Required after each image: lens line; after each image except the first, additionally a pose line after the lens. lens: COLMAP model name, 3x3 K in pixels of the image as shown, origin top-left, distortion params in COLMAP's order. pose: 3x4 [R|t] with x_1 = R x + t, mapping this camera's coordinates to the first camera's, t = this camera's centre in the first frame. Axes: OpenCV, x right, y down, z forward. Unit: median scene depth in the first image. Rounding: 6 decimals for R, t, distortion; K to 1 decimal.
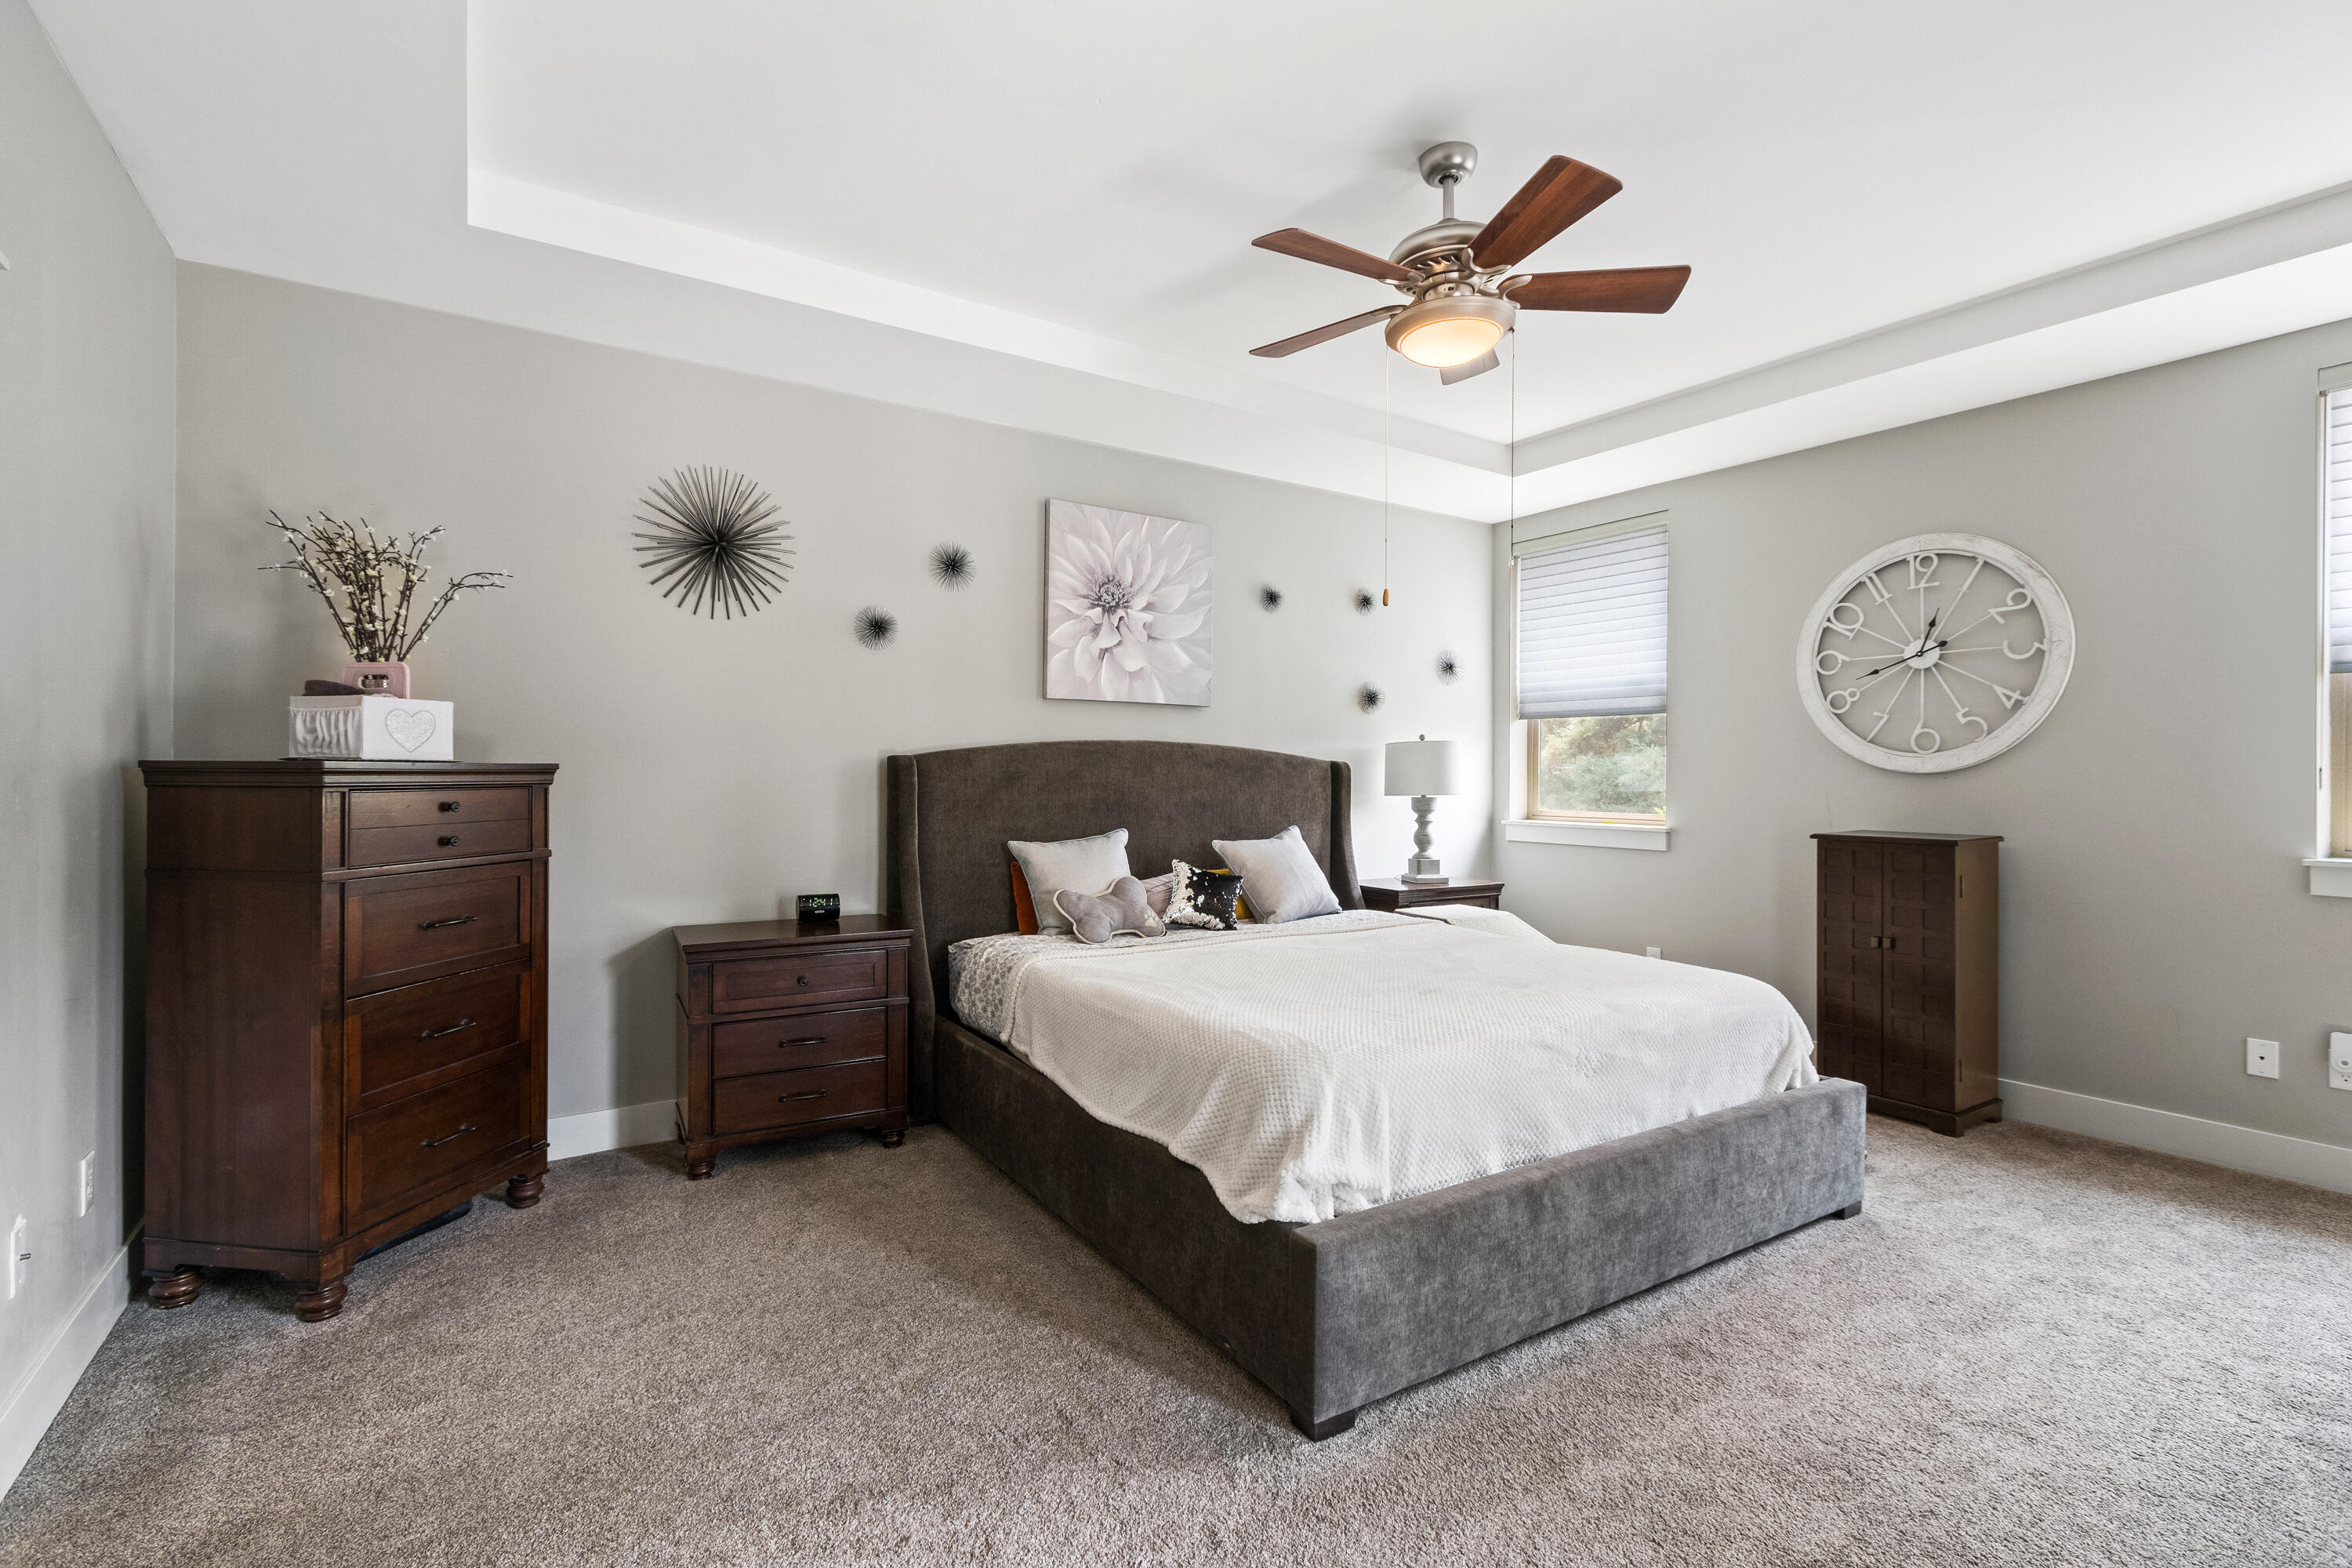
lens RADIAL K [[1057.8, 0, 1188.9], [0, 1057.8, 779.2], [0, 0, 1]] dist [0.002525, -0.000814]
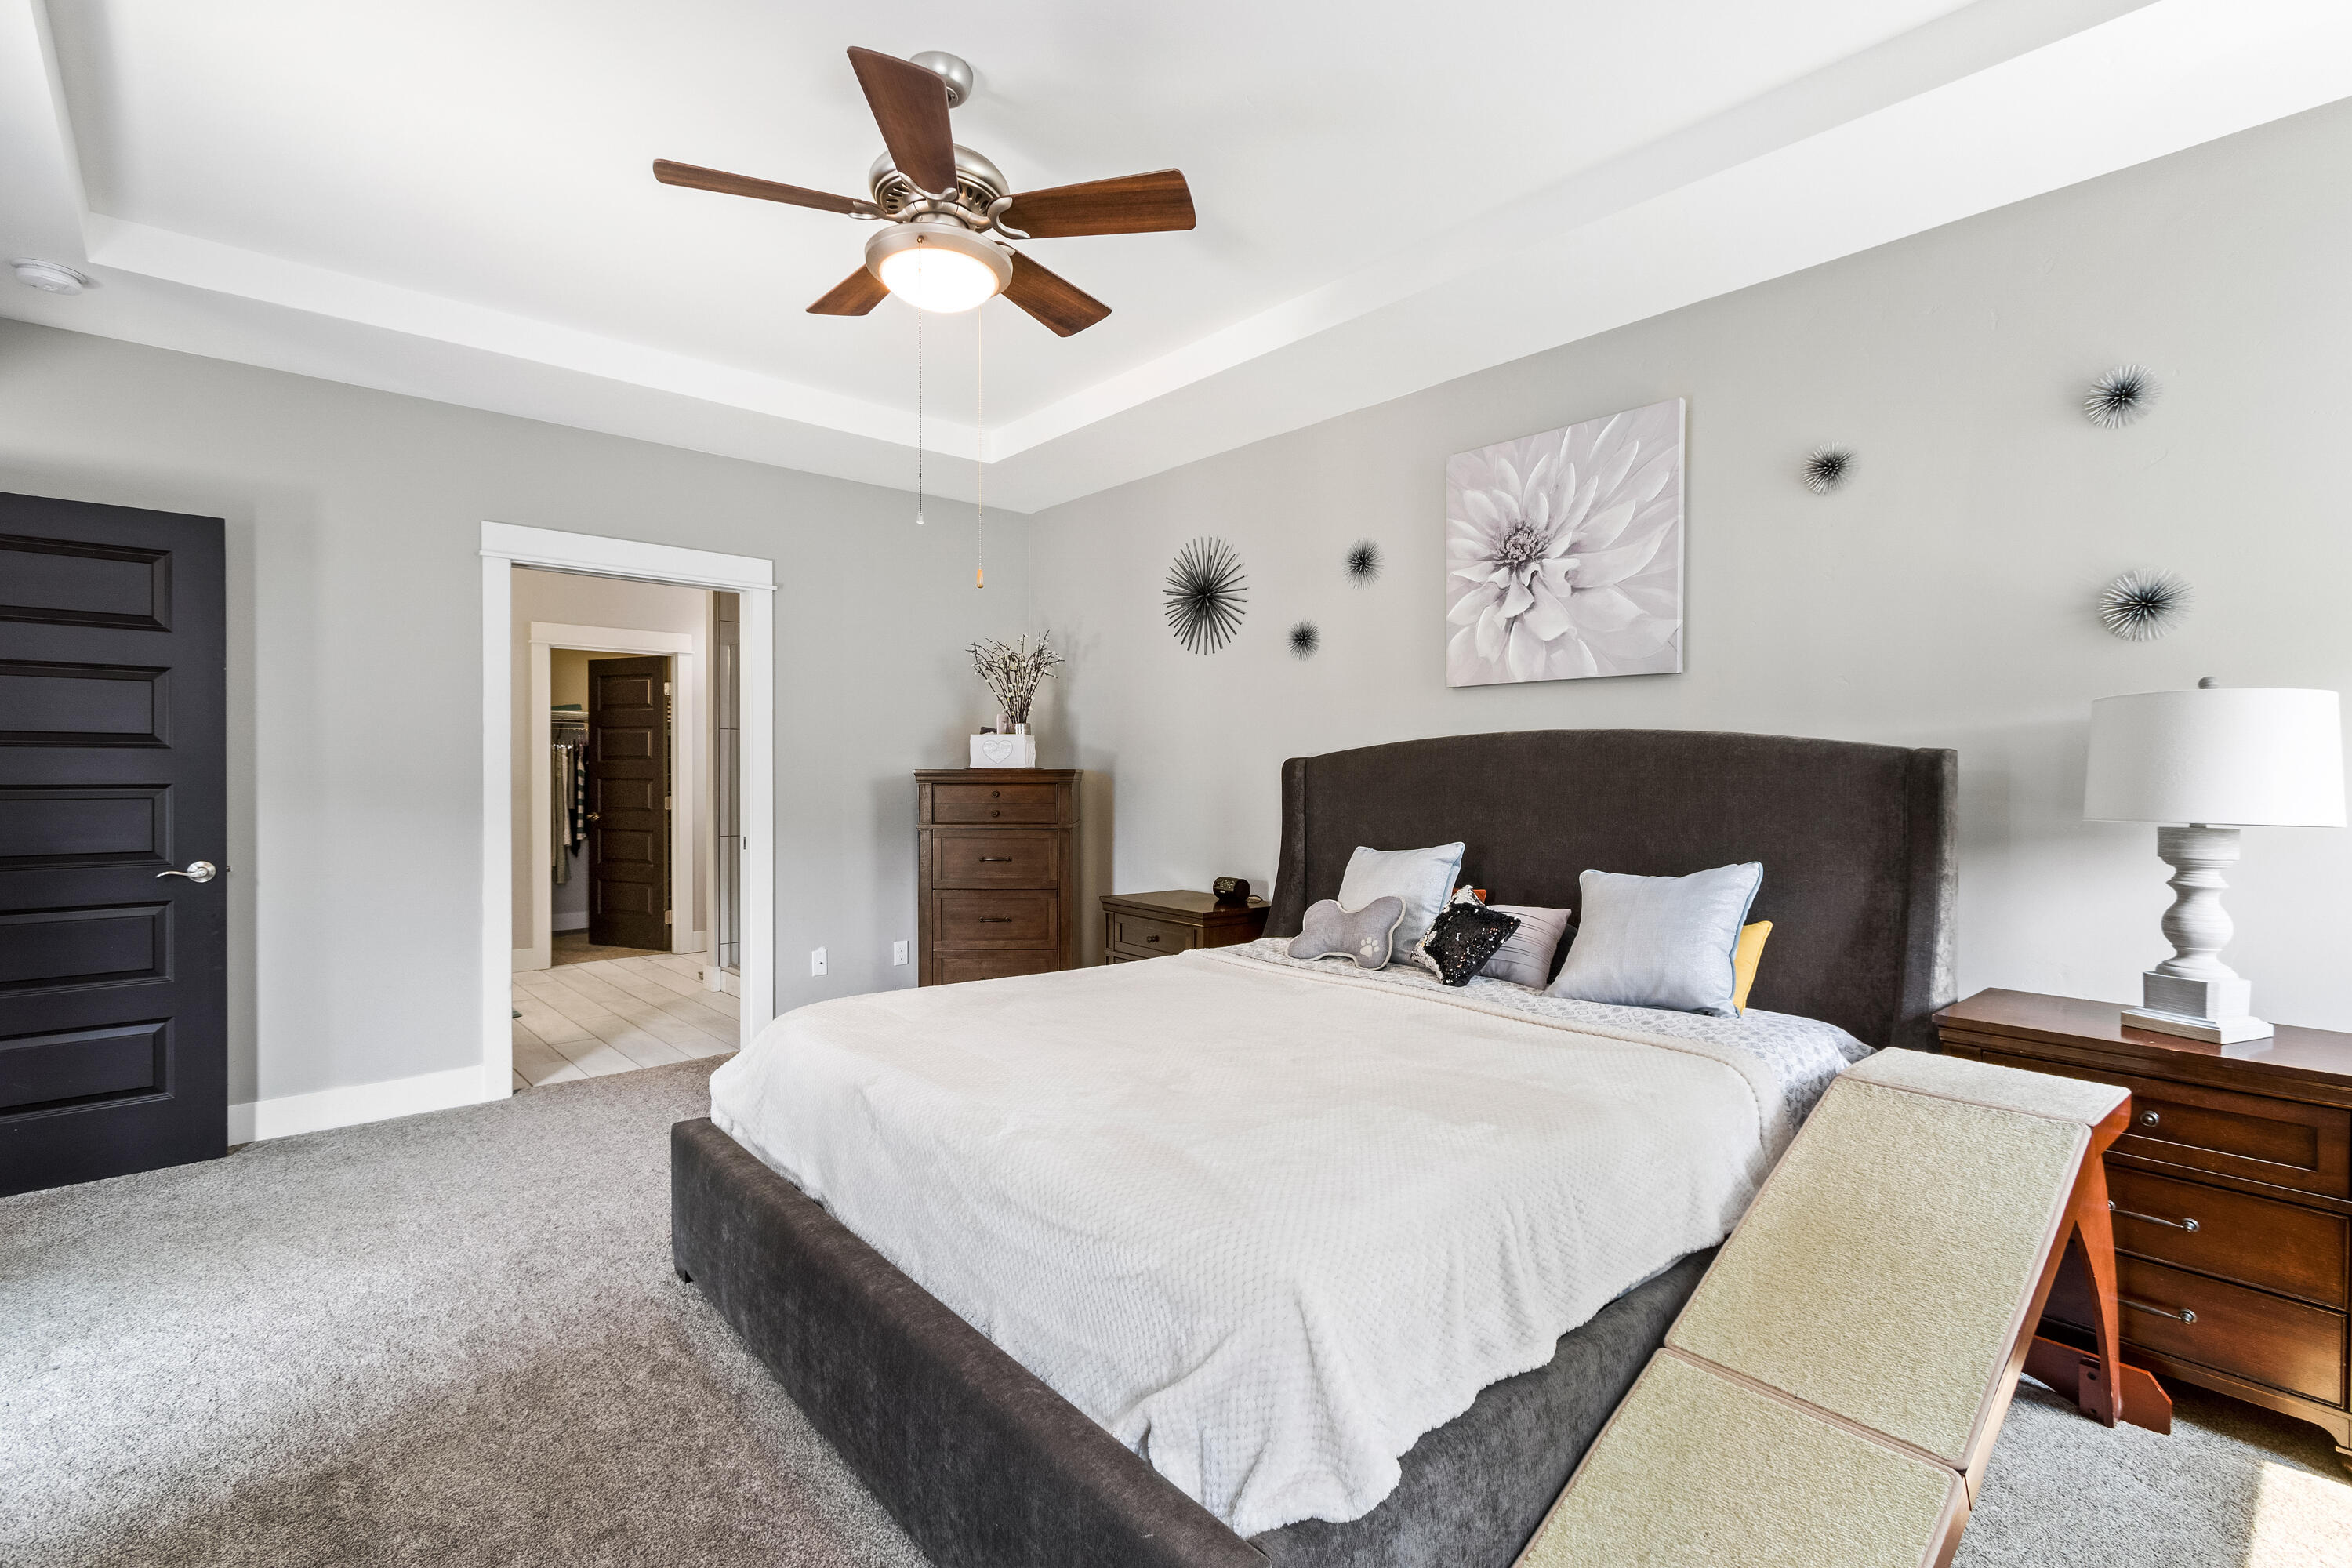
lens RADIAL K [[1057.8, 0, 1171.6], [0, 1057.8, 771.1], [0, 0, 1]] dist [0.002525, -0.000814]
pose [[0.149146, -0.005668, -0.988799, 0.665668], [-0.004662, 0.999968, -0.006436, -0.001488], [0.988804, 0.005569, 0.149114, 0.628588]]
